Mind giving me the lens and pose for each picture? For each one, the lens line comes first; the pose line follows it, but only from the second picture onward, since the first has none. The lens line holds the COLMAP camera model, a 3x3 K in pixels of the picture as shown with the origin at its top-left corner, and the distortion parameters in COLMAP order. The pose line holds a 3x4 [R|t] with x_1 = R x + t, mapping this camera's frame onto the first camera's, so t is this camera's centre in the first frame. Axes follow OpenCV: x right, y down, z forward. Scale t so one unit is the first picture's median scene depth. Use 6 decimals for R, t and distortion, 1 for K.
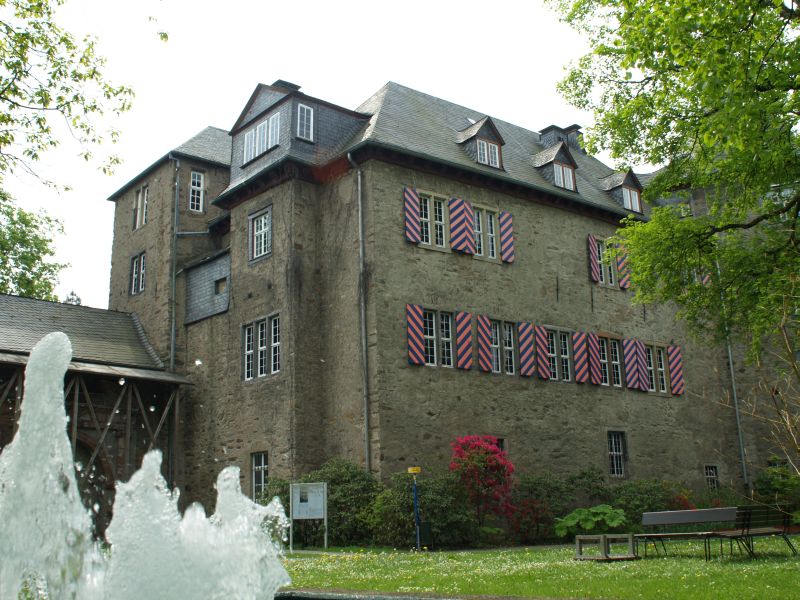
lens RADIAL K [[841.3, 0, 400.9], [0, 841.3, 313.8], [0, 0, 1]] dist [-0.139842, 0.158852]
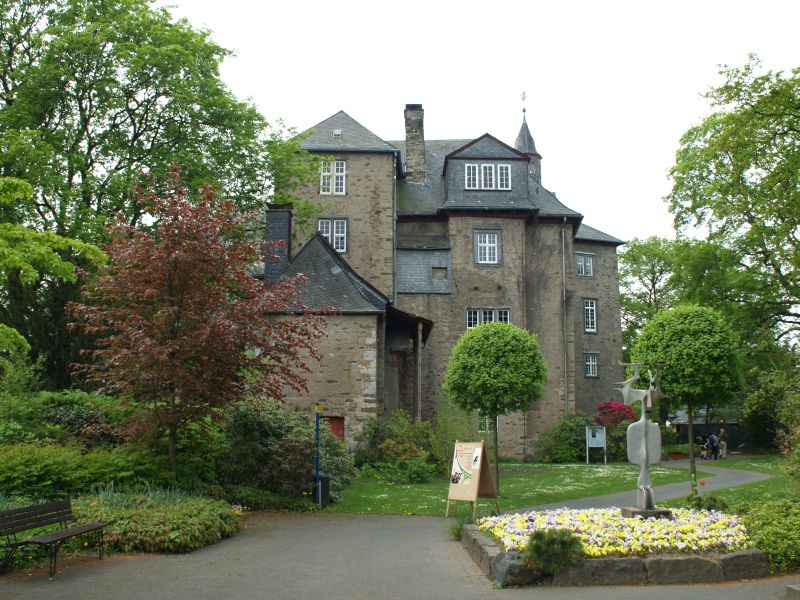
lens RADIAL K [[841.3, 0, 400.9], [0, 841.3, 313.8], [0, 0, 1]] dist [-0.139842, 0.158852]
pose [[0.656097, 0.133379, 0.742797, -1.337512], [-0.212315, 0.977127, 0.012078, 0.030501], [-0.724196, -0.165632, 0.669408, 0.134898]]
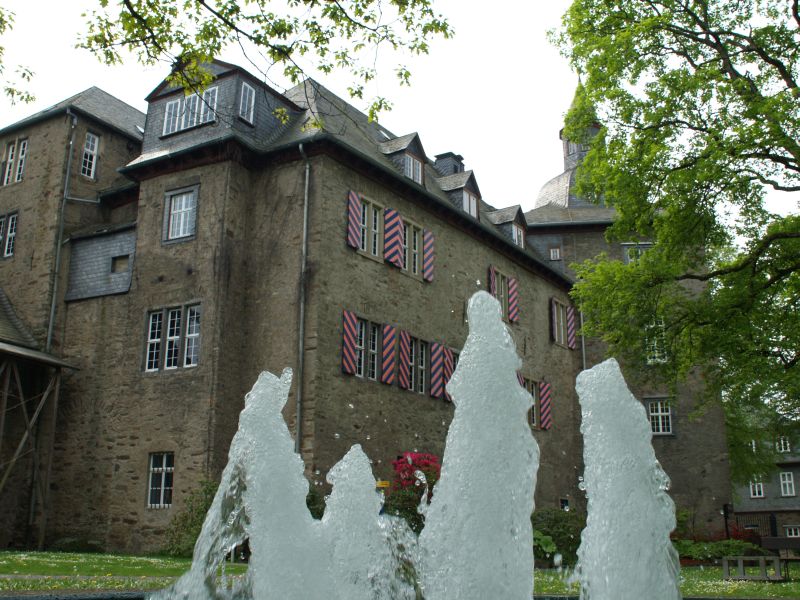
lens RADIAL K [[847.5, 0, 396.2], [0, 847.5, 314.6], [0, 0, 1]] dist [-0.141828, 0.173898]
pose [[0.946596, 0.124568, 0.297385, -0.207772], [-0.117727, 0.992204, -0.040878, 0.024228], [-0.300159, 0.003685, 0.953882, 0.058371]]
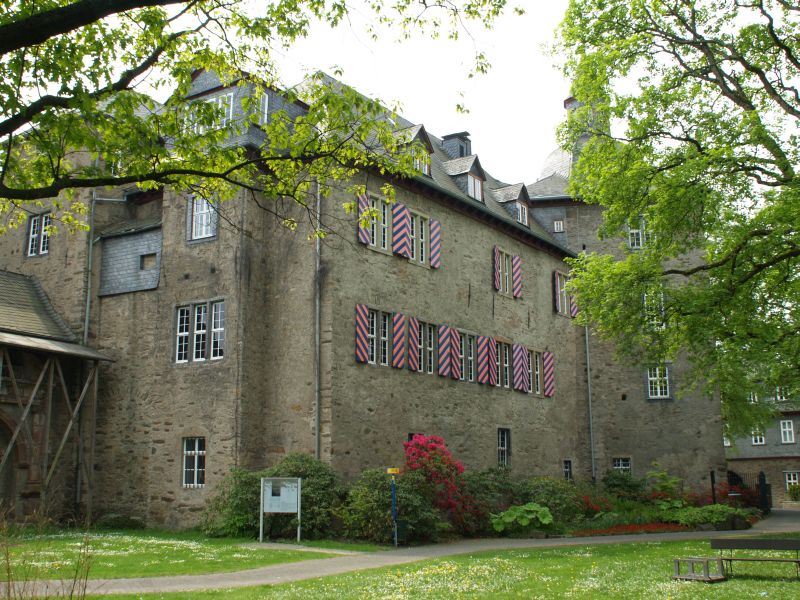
lens RADIAL K [[841.3, 0, 400.9], [0, 841.3, 313.8], [0, 0, 1]] dist [-0.139842, 0.158852]
pose [[0.953546, 0.084293, 0.289213, -0.223606], [-0.098450, 0.994536, 0.034732, -0.037530], [-0.284705, -0.061592, 0.956634, -0.009002]]
